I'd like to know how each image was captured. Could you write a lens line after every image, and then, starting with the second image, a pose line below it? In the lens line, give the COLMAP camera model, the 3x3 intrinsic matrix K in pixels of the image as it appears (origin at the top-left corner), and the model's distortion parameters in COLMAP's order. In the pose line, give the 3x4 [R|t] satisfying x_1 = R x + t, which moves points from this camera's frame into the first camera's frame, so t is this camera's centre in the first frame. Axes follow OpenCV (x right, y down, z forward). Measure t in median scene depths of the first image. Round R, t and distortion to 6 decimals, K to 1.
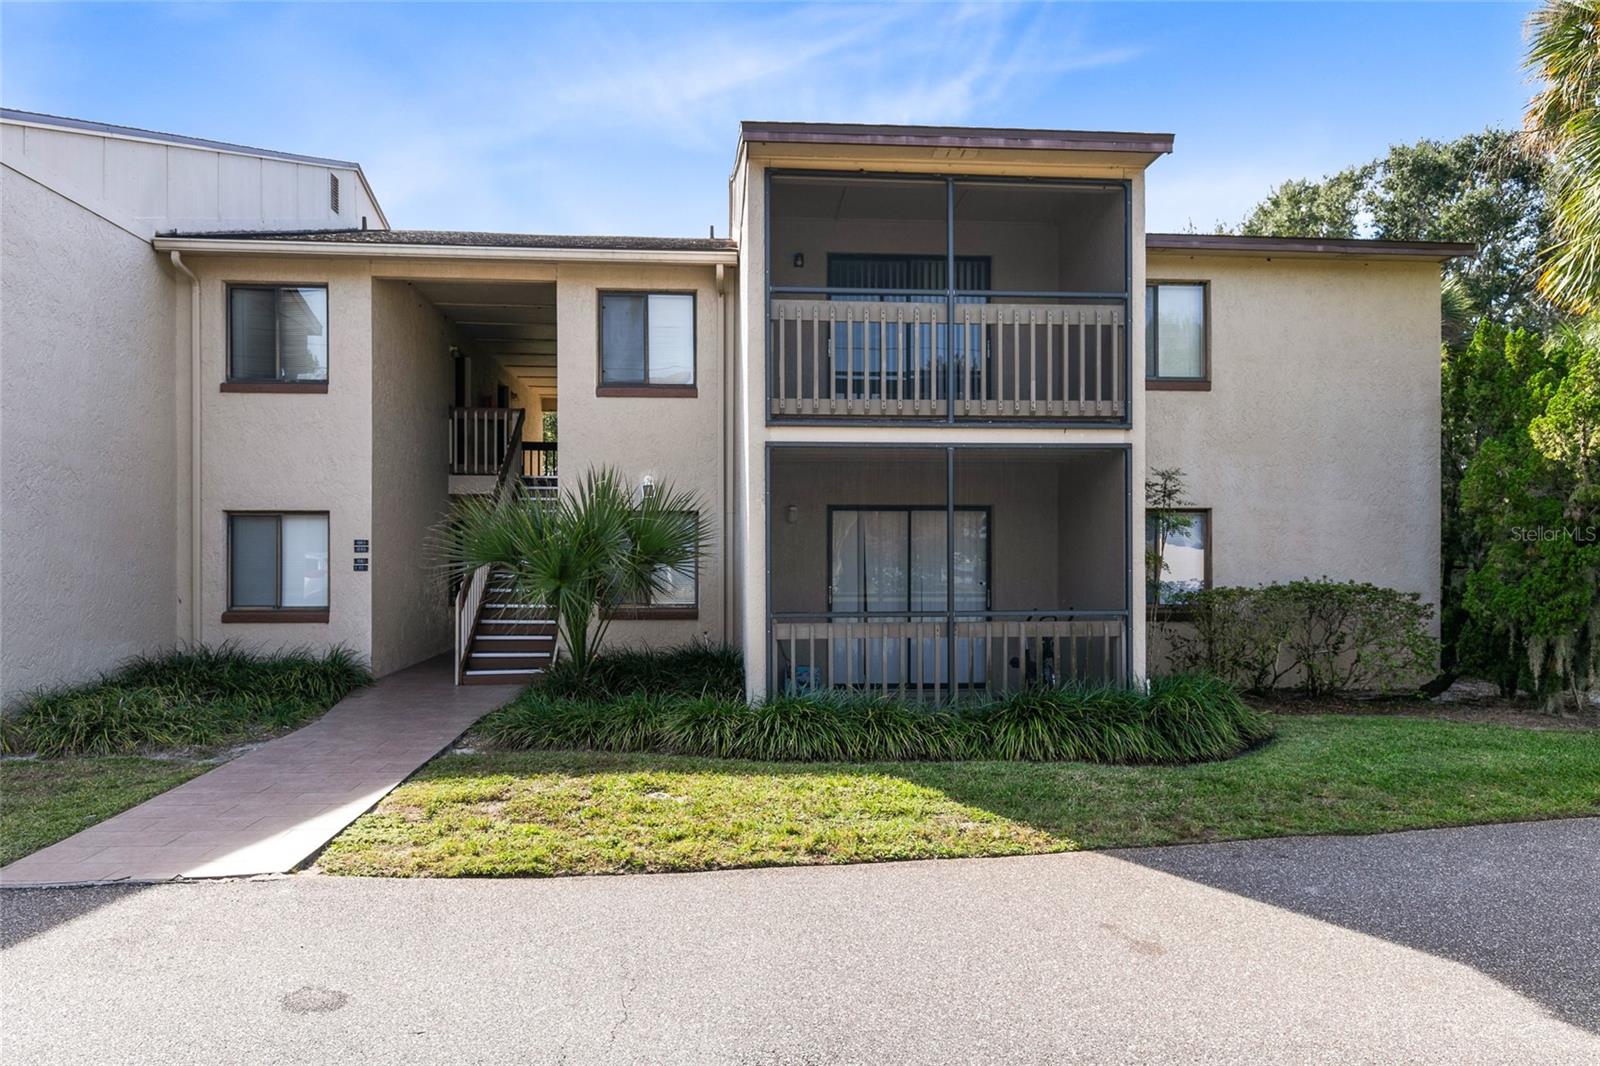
lens RADIAL K [[891.2, 0, 800.1], [0, 891.2, 519.8], [0, 0, 1]] dist [0.001042, 0.000666]
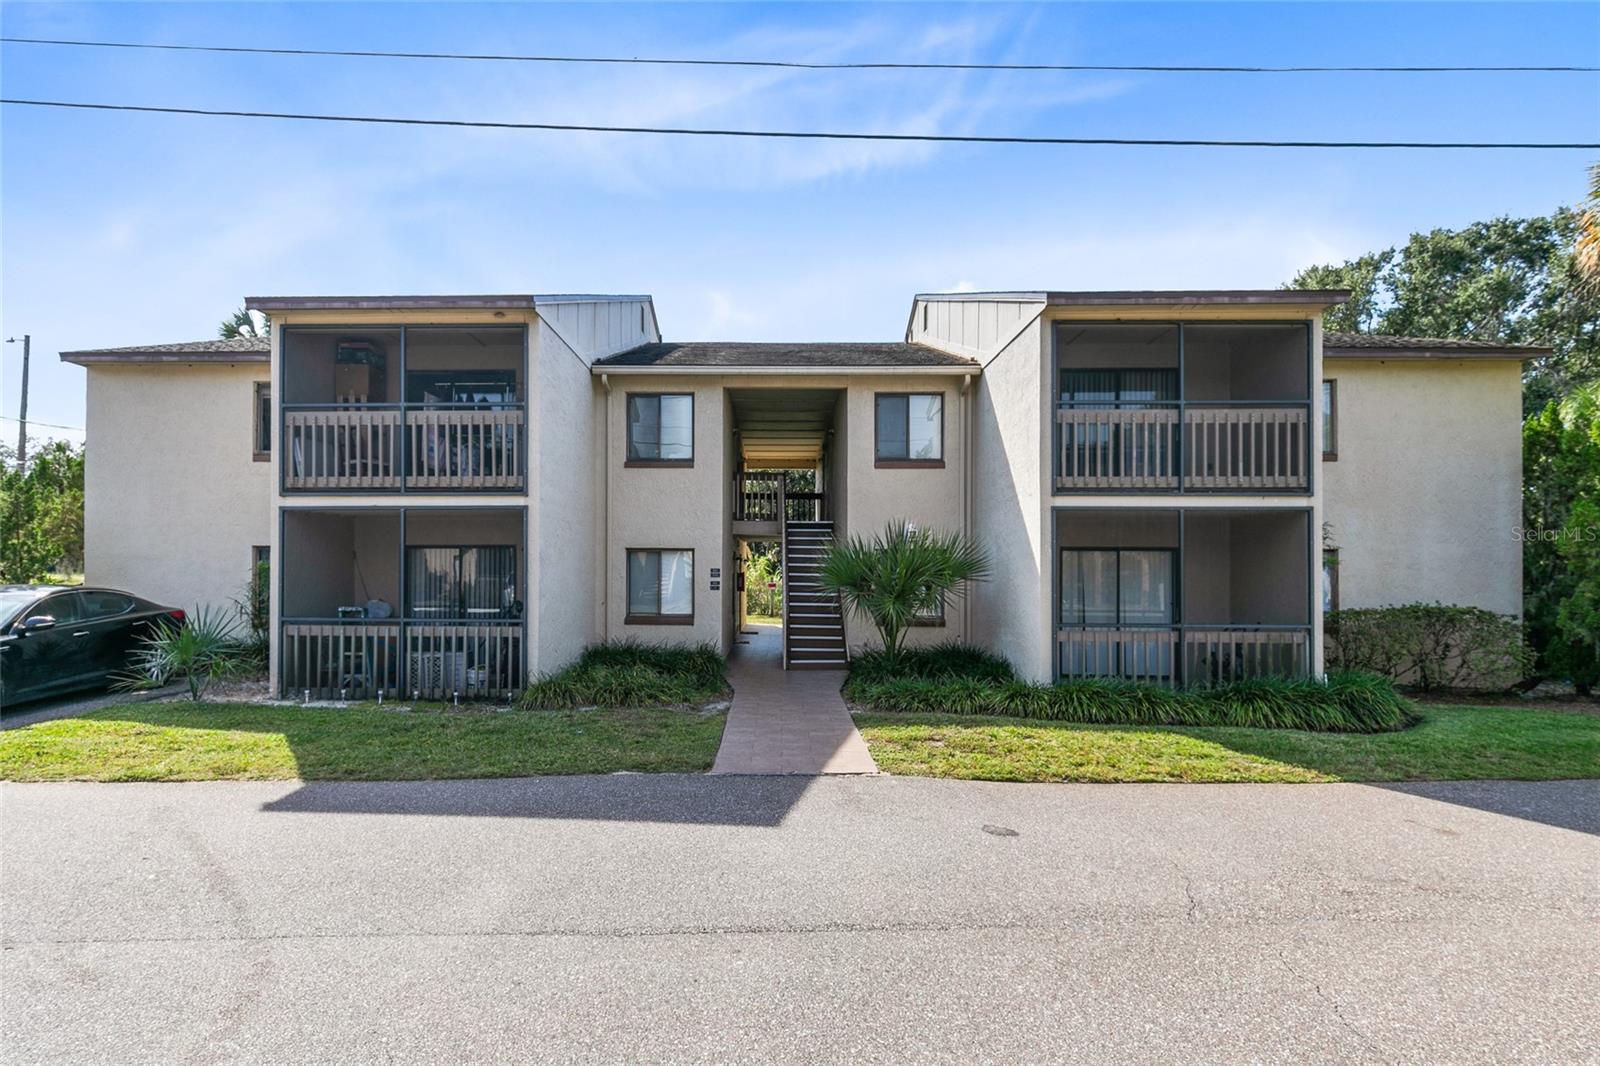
lens RADIAL K [[719.9, 0, 806.2], [0, 719.9, 540.2], [0, 0, 1]] dist [-0.001129, -0.000047]
pose [[0.995266, 0.002991, -0.097142, -0.265041], [-0.003729, 0.999966, -0.007417, -0.017630], [0.097116, 0.007744, 0.995243, -0.176074]]
